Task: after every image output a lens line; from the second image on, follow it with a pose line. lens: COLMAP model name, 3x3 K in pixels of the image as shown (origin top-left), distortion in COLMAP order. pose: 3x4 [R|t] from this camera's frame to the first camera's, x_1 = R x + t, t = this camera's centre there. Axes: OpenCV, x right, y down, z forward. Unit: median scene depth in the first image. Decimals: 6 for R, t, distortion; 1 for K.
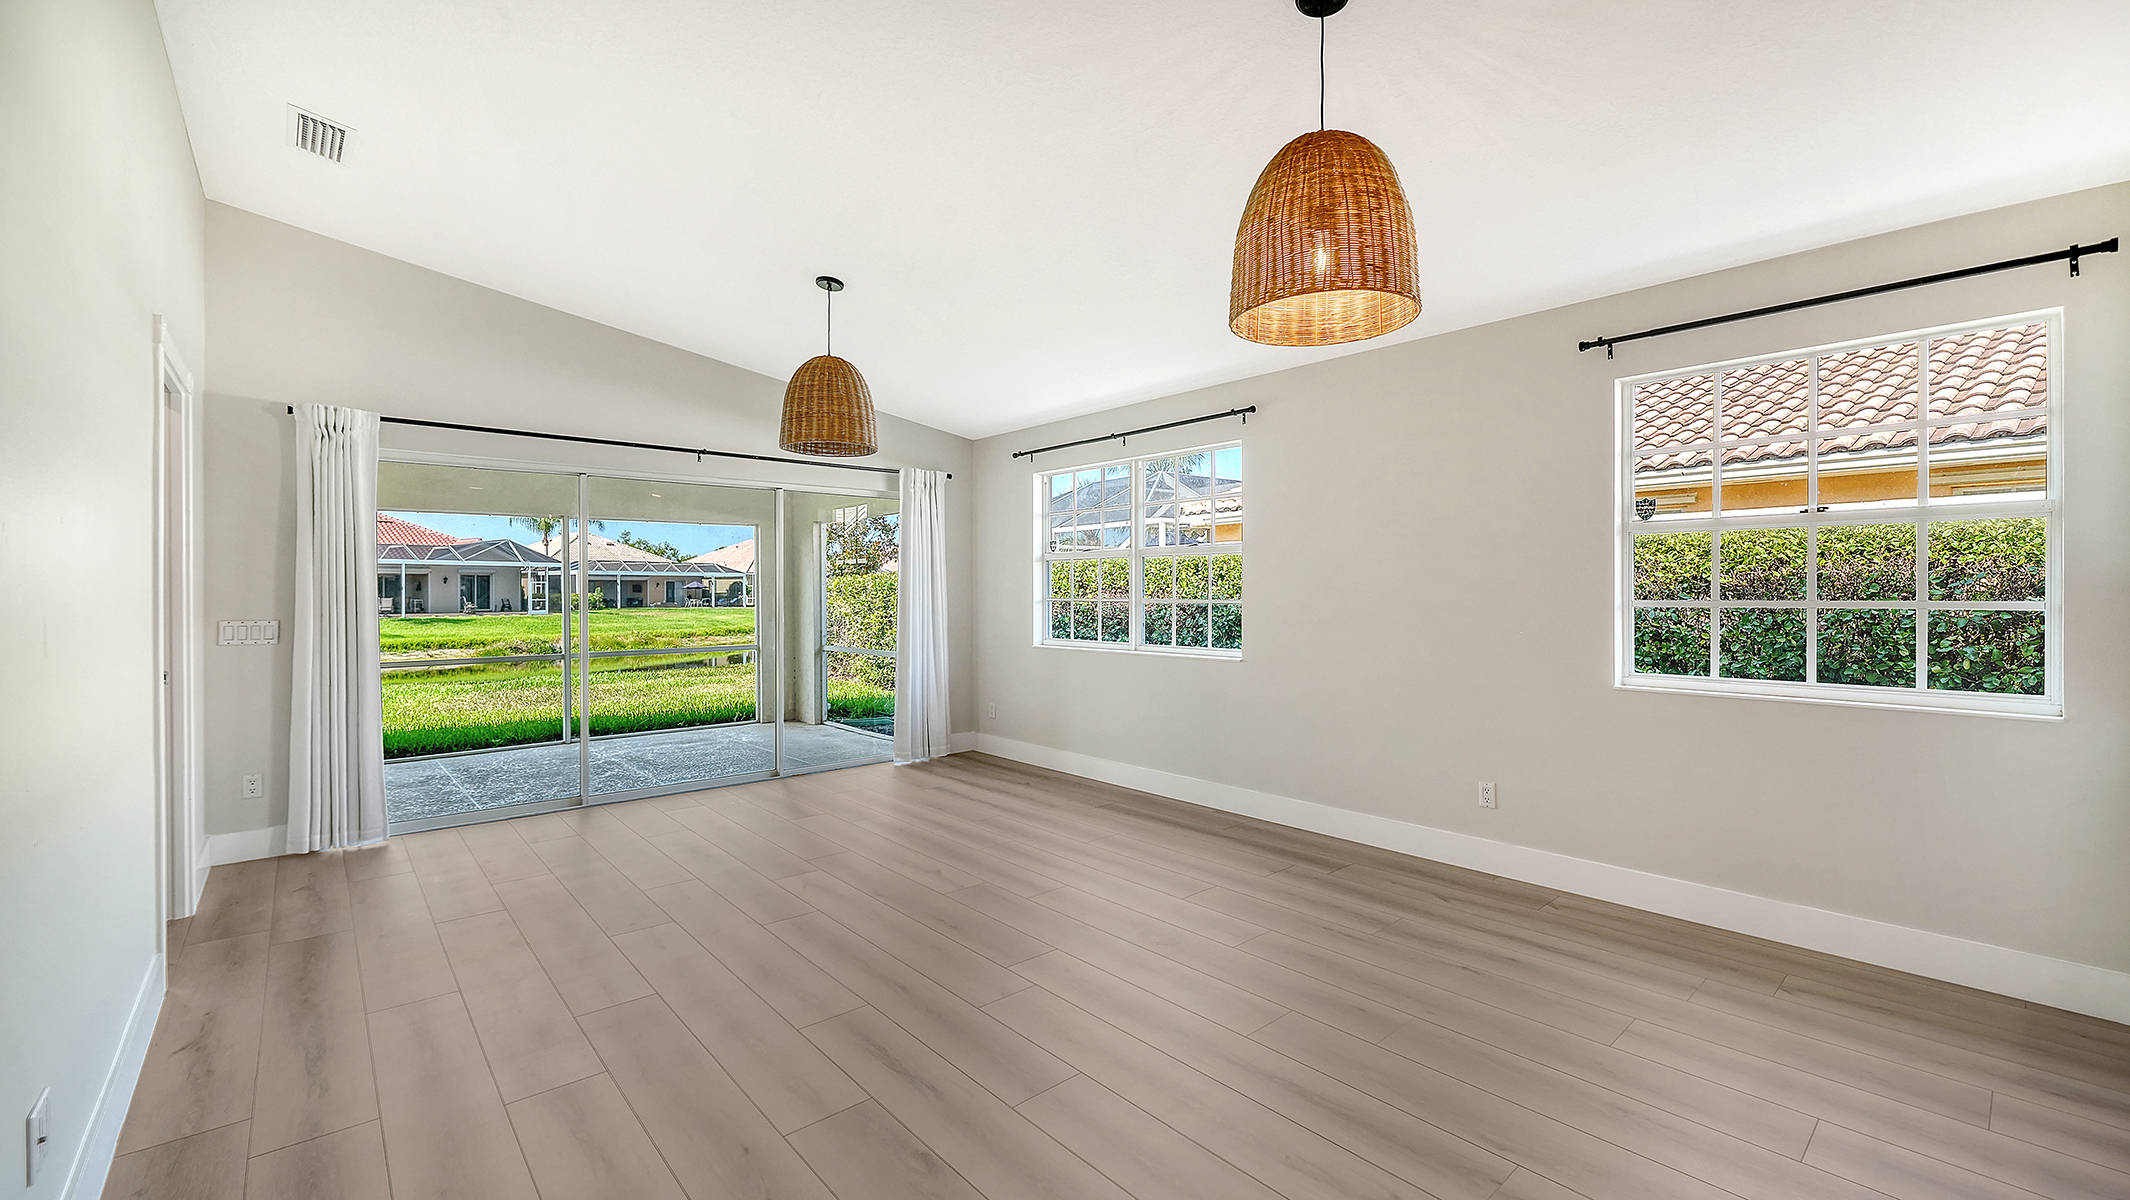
lens RADIAL K [[838.2, 0, 1063.8], [0, 838.2, 587.1], [0, 0, 1]] dist [0.000229, 0.000070]
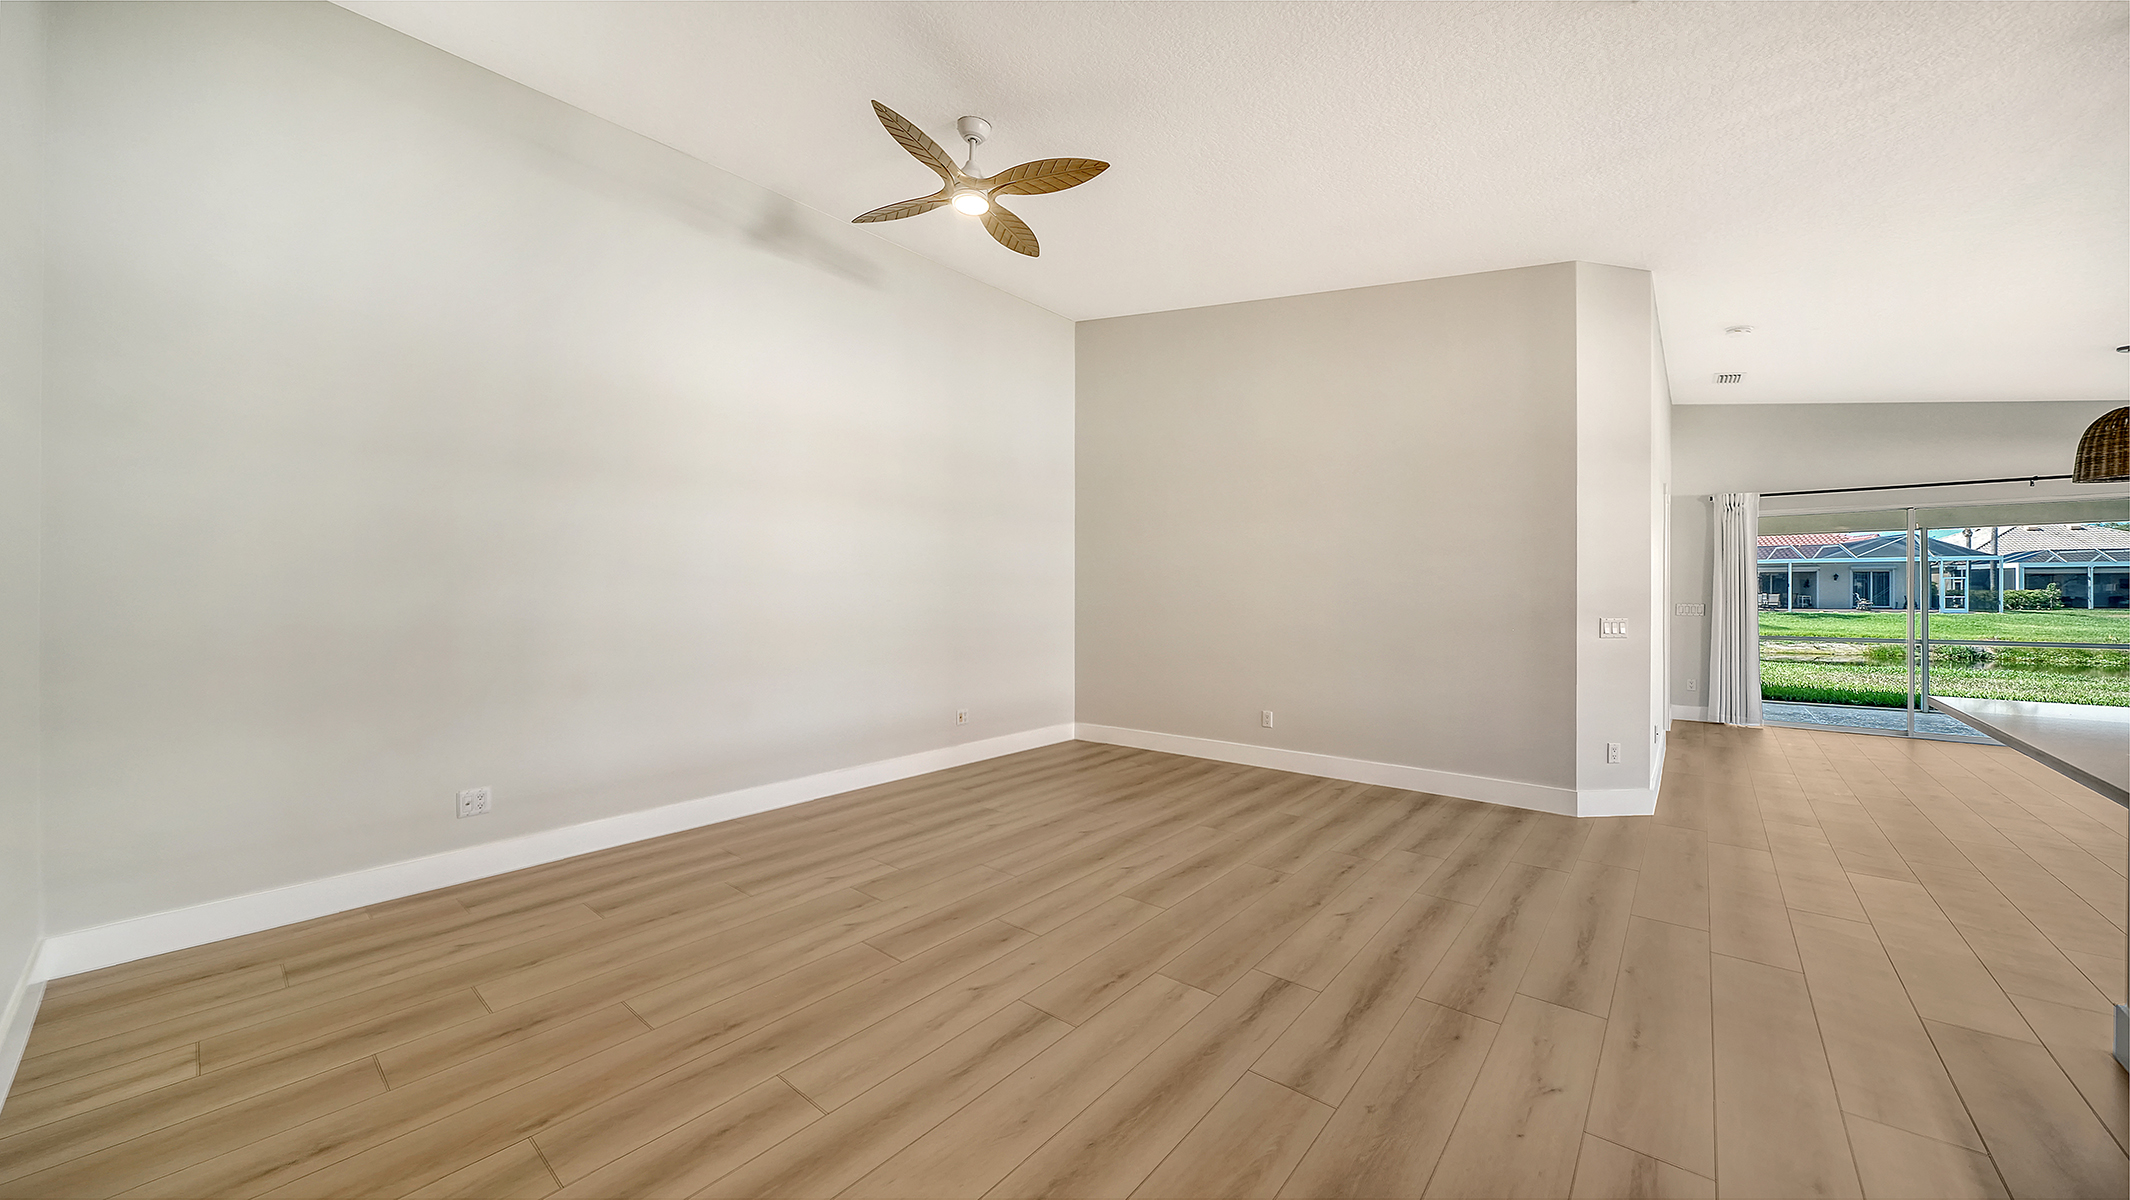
lens RADIAL K [[744.5, 0, 1065.0], [0, 744.5, 600.0], [0, 0, 1]] dist [0.010895, 0.000027]
pose [[0.133680, 0.013553, -0.990932, 0.274741], [0.007202, 0.999867, 0.014647, -0.002763], [0.990998, -0.009095, 0.133565, -0.325703]]
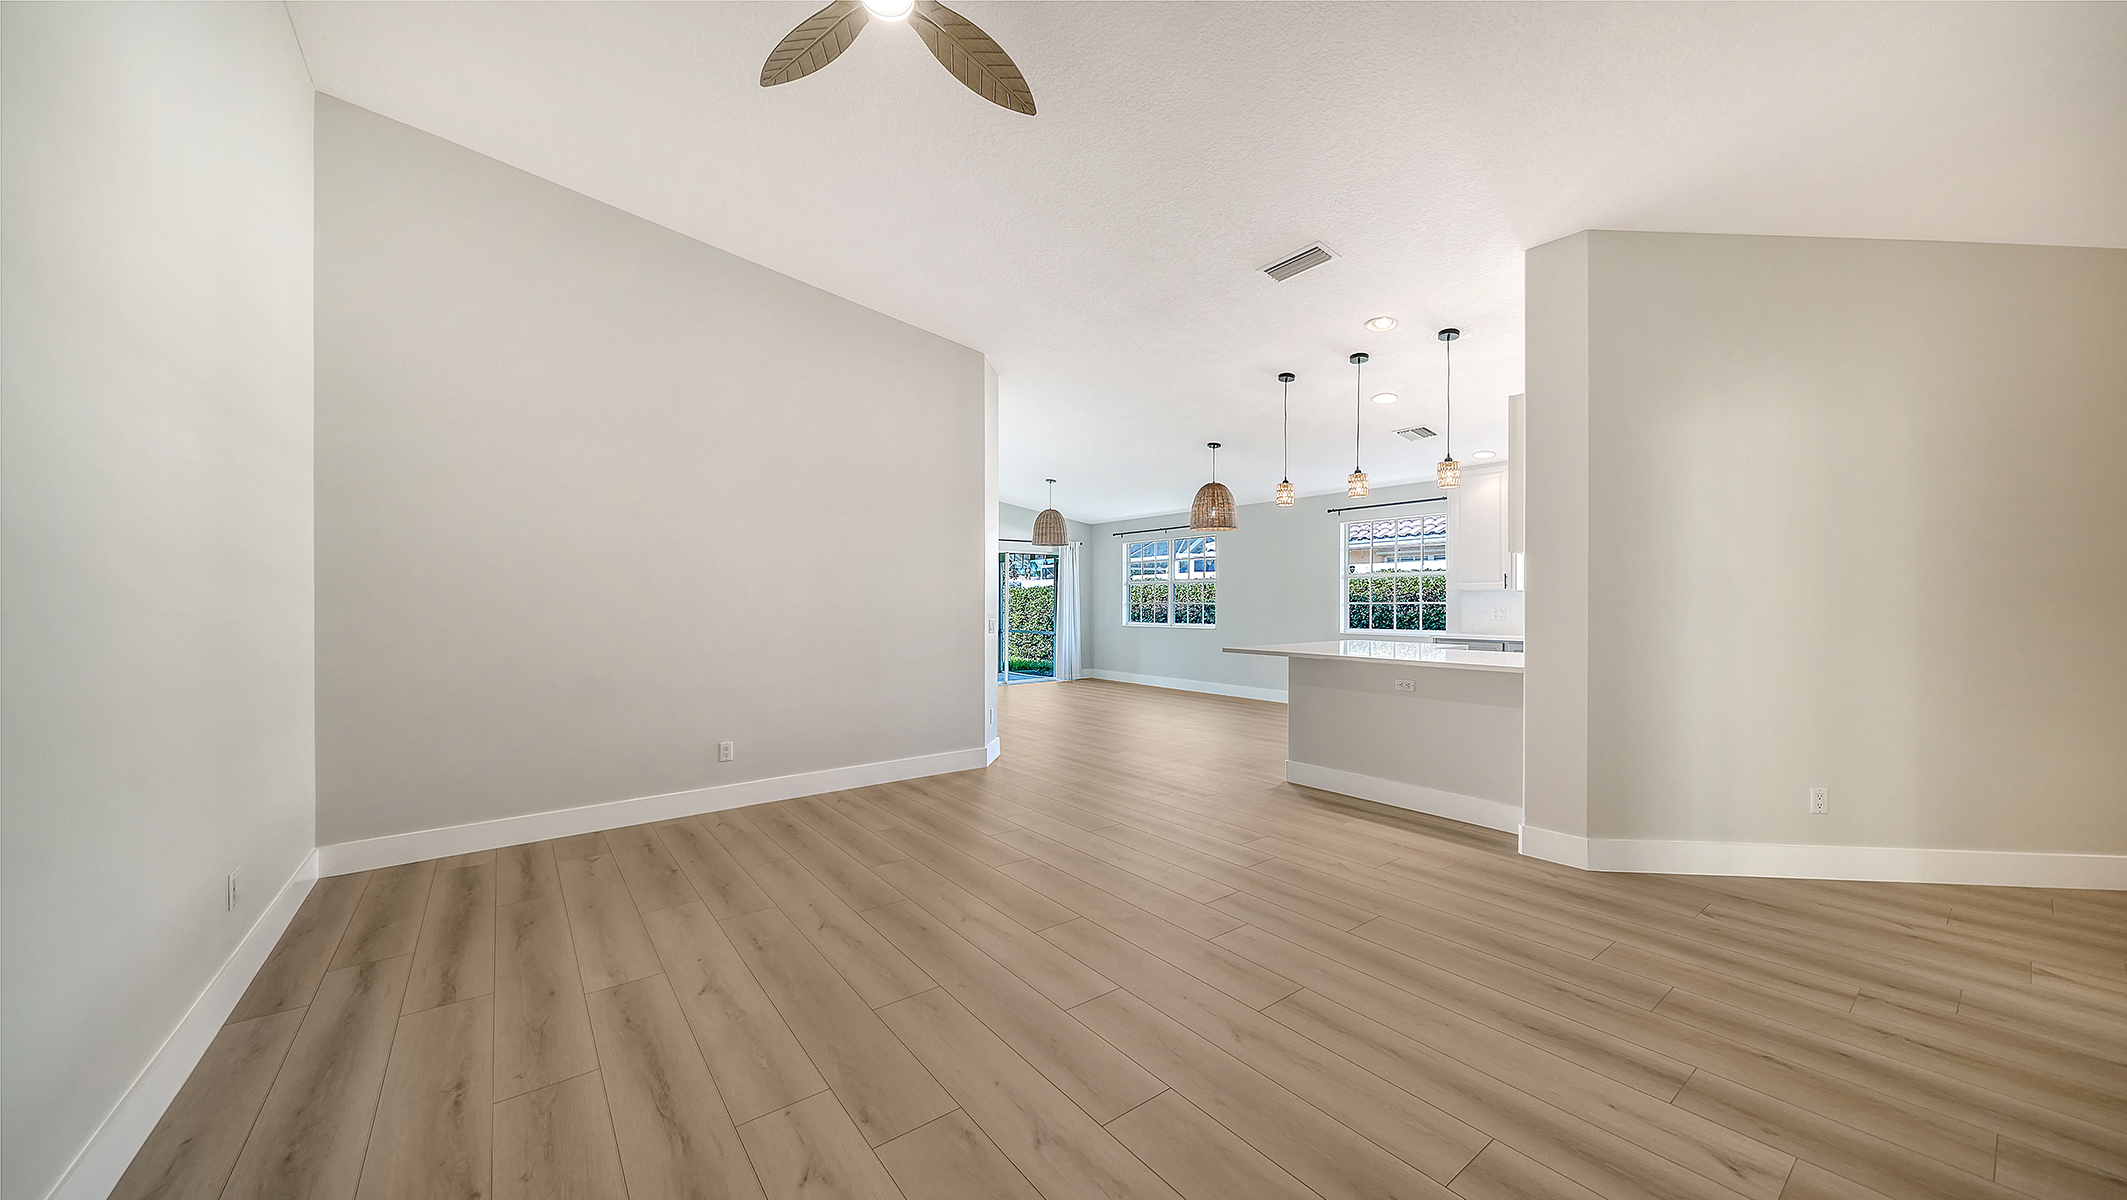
lens RADIAL K [[743.4, 0, 1063.5], [0, 743.4, 600.0], [0, 0, 1]] dist [0.010895, 0.000027]
pose [[0.996927, -0.000184, -0.078333, -0.023578], [0.000401, 0.999996, 0.002751, 0.000749], [0.078332, -0.002774, 0.996923, -0.559879]]
